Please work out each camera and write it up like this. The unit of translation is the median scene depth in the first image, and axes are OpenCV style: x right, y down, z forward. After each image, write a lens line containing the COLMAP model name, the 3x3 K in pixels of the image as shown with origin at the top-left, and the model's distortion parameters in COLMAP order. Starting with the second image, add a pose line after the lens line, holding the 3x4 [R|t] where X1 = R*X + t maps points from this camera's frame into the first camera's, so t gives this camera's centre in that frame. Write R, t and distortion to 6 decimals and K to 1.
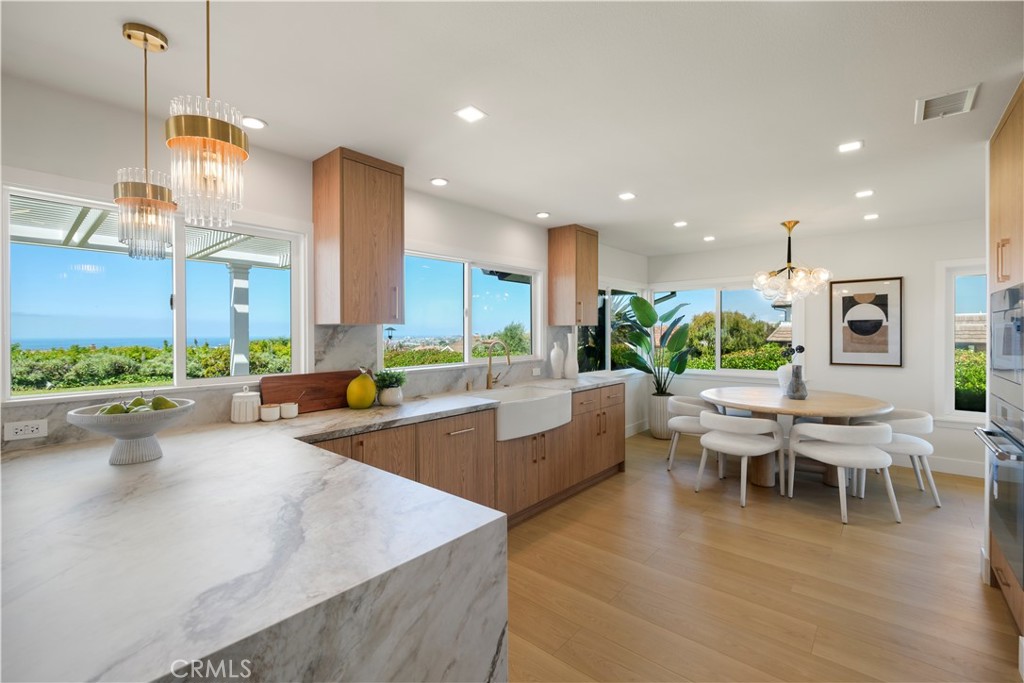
lens RADIAL K [[436.3, 0, 508.2], [0, 436.3, 333.2], [0, 0, 1]] dist [-0.002289, -0.000298]
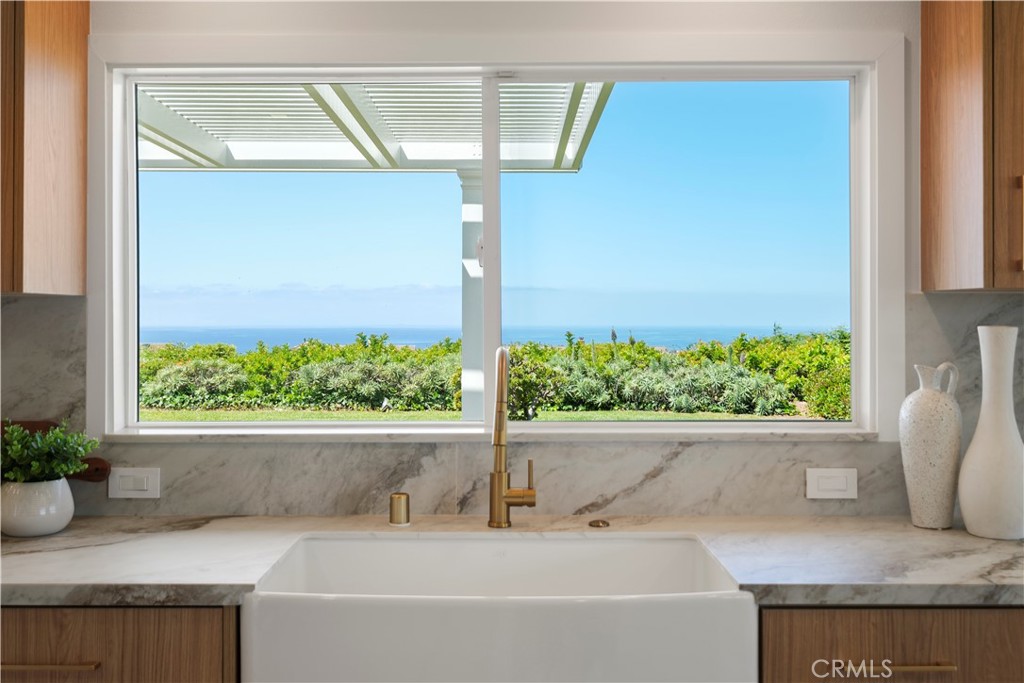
lens RADIAL K [[1052.1, 0, 514.0], [0, 1052.1, 305.9], [0, 0, 1]] dist [0.009471, -0.002768]
pose [[0.663335, -0.004335, -0.748310, 0.571874], [-0.005230, 0.999932, -0.010429, -0.003631], [0.748304, 0.010832, 0.663268, 0.724381]]
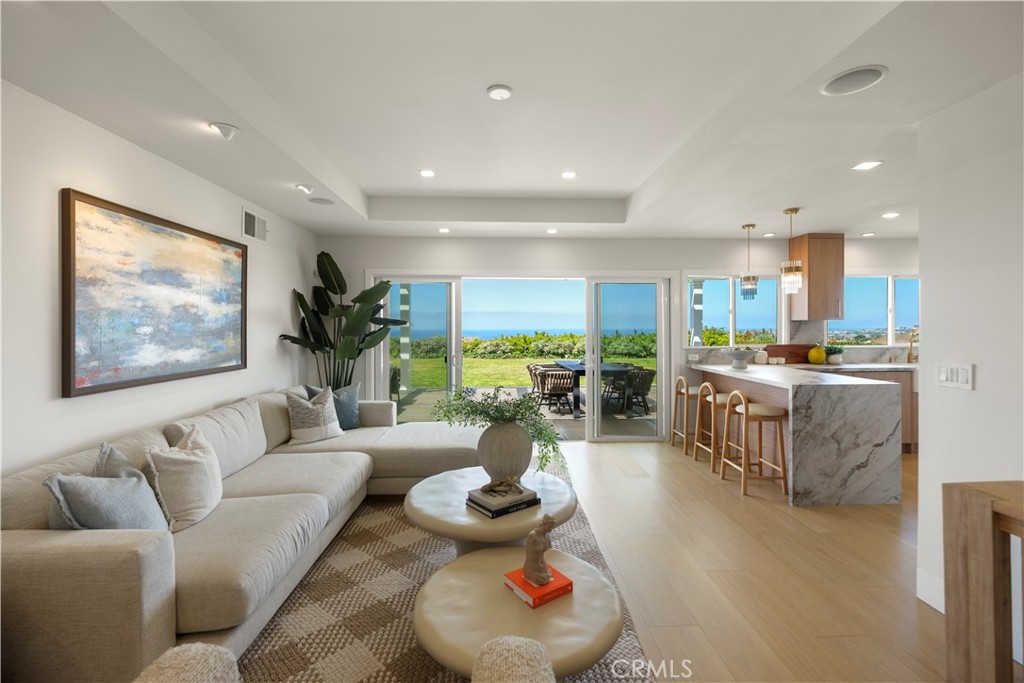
lens RADIAL K [[433.1, 0, 504.6], [0, 433.1, 329.2], [0, 0, 1]] dist [-0.024703, -0.000070]
pose [[0.663244, 0.005296, -0.748384, 0.143778], [0.001272, 0.999966, 0.008204, 0.002761], [0.748402, -0.006394, 0.663215, -1.173839]]
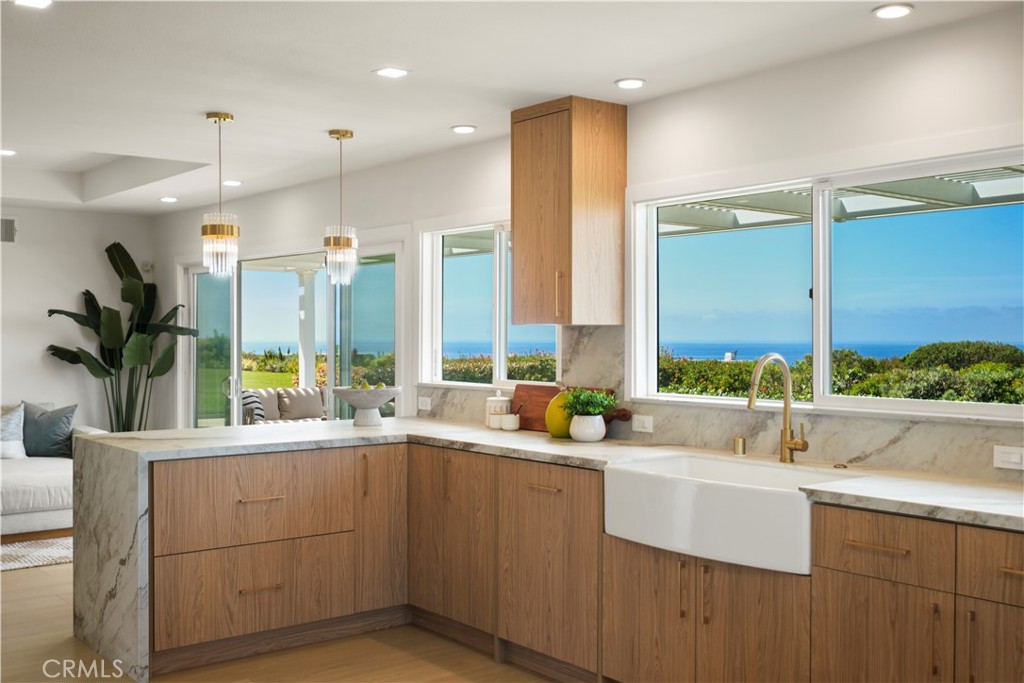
lens RADIAL K [[1057.1, 0, 509.9], [0, 1057.1, 343.9], [0, 0, 1]] dist [0.019524, 0.006642]
pose [[-0.174933, 0.012400, -0.984502, 1.365470], [-0.001426, 0.999916, 0.012847, -0.010107], [0.984579, 0.003651, -0.174901, 1.151034]]
